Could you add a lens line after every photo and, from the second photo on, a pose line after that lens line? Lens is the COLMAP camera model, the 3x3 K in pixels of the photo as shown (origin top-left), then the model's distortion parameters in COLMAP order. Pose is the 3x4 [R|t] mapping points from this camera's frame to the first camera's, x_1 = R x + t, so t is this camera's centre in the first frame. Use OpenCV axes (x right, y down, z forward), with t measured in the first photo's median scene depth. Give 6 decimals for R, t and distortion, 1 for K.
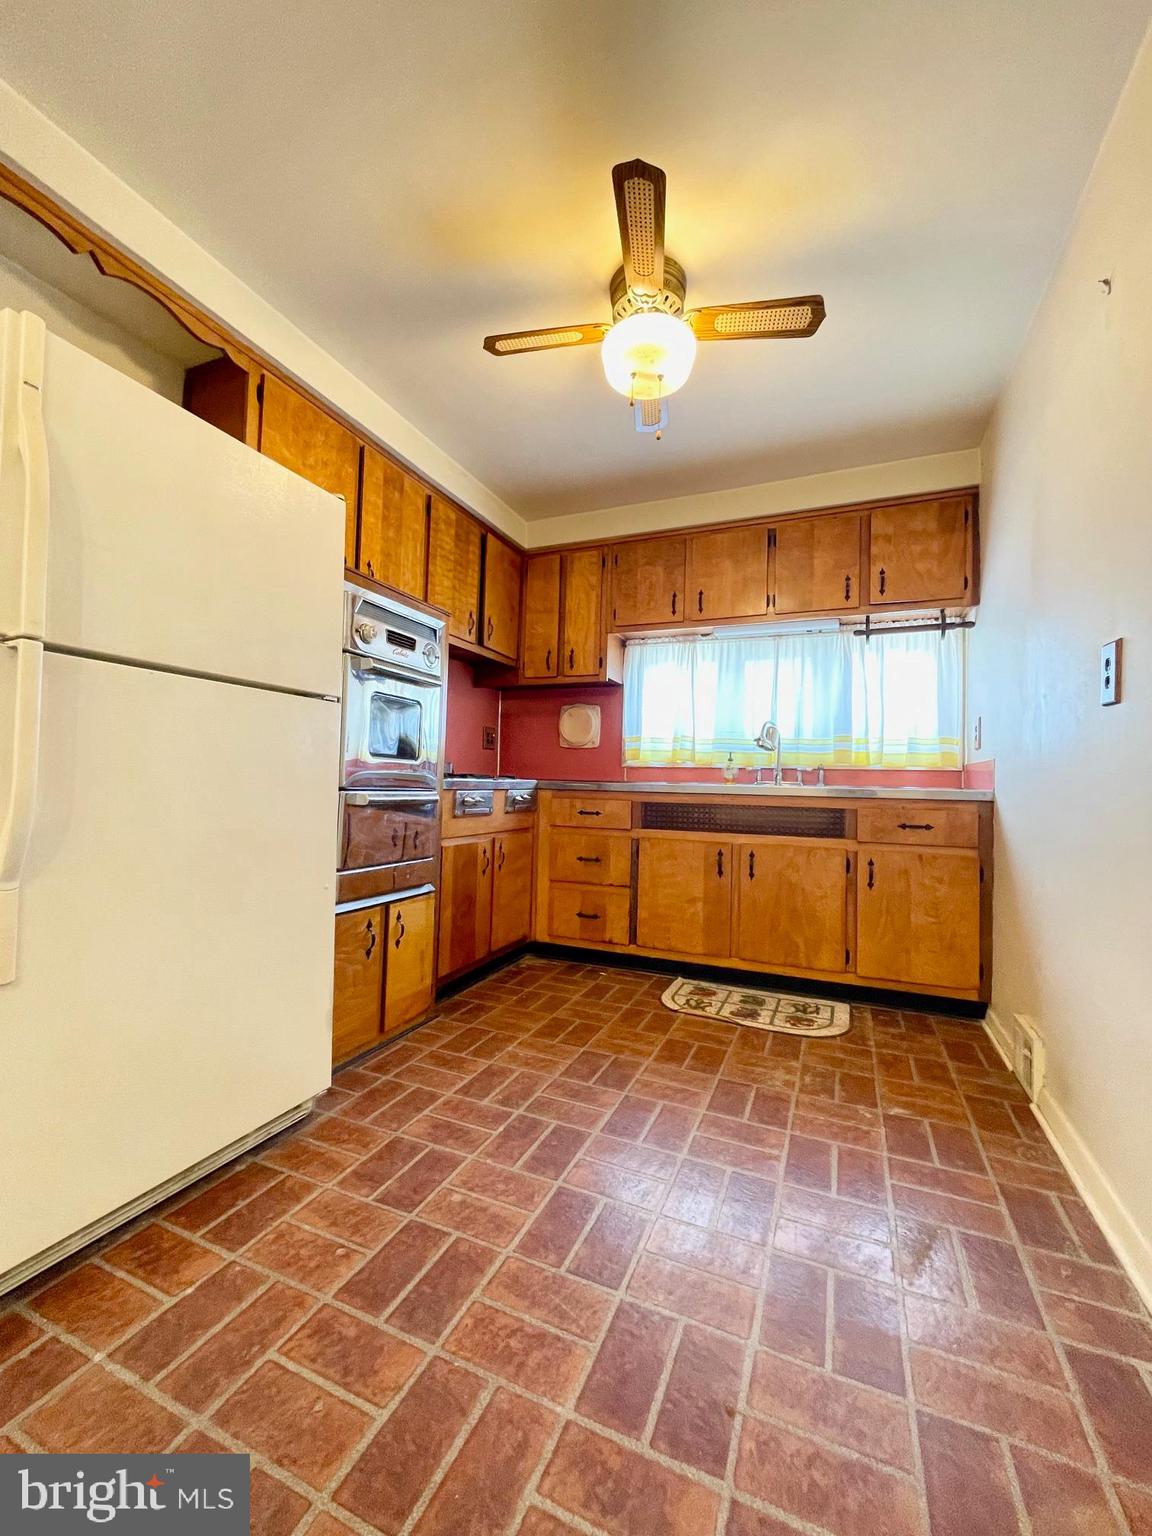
lens RADIAL K [[620.2, 0, 573.6], [0, 620.2, 764.2], [0, 0, 1]] dist [0.000089, 0.000159]
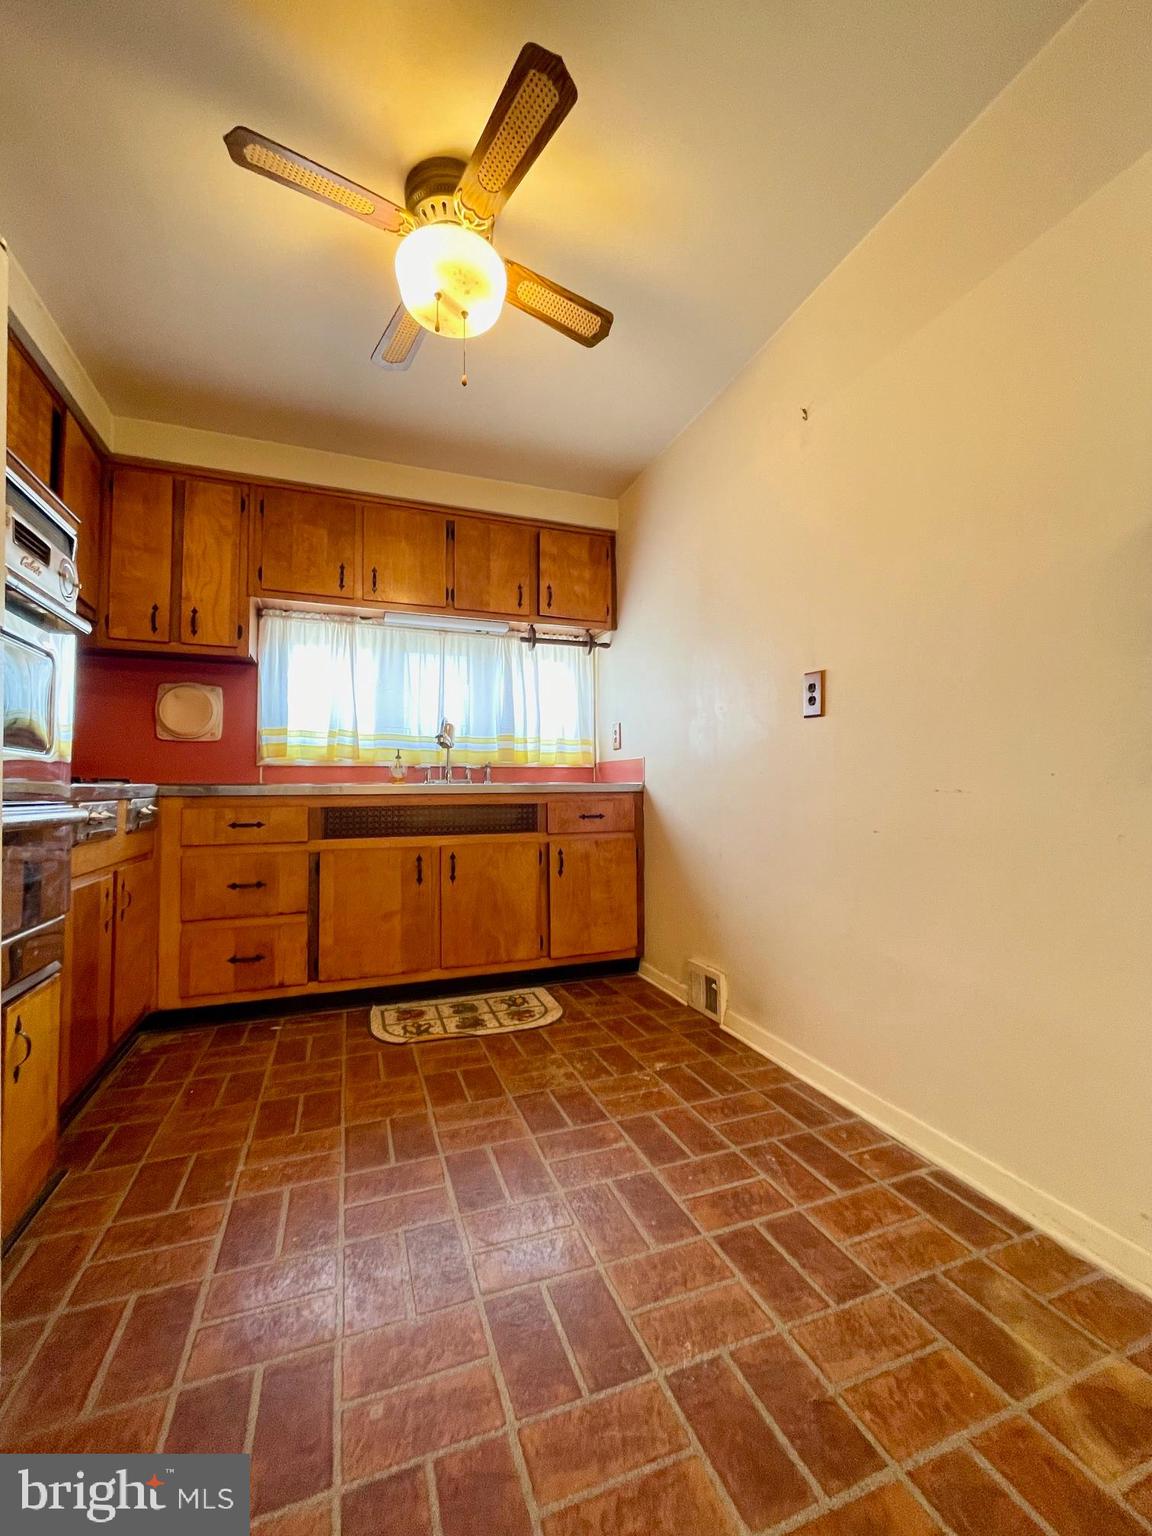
lens RADIAL K [[620.2, 0, 573.6], [0, 620.2, 764.2], [0, 0, 1]] dist [0.000089, 0.000159]
pose [[0.722808, -0.001598, 0.691047, -0.246159], [0.001888, 0.999998, 0.000337, 0.003925], [-0.691047, 0.001062, 0.722809, 0.186881]]
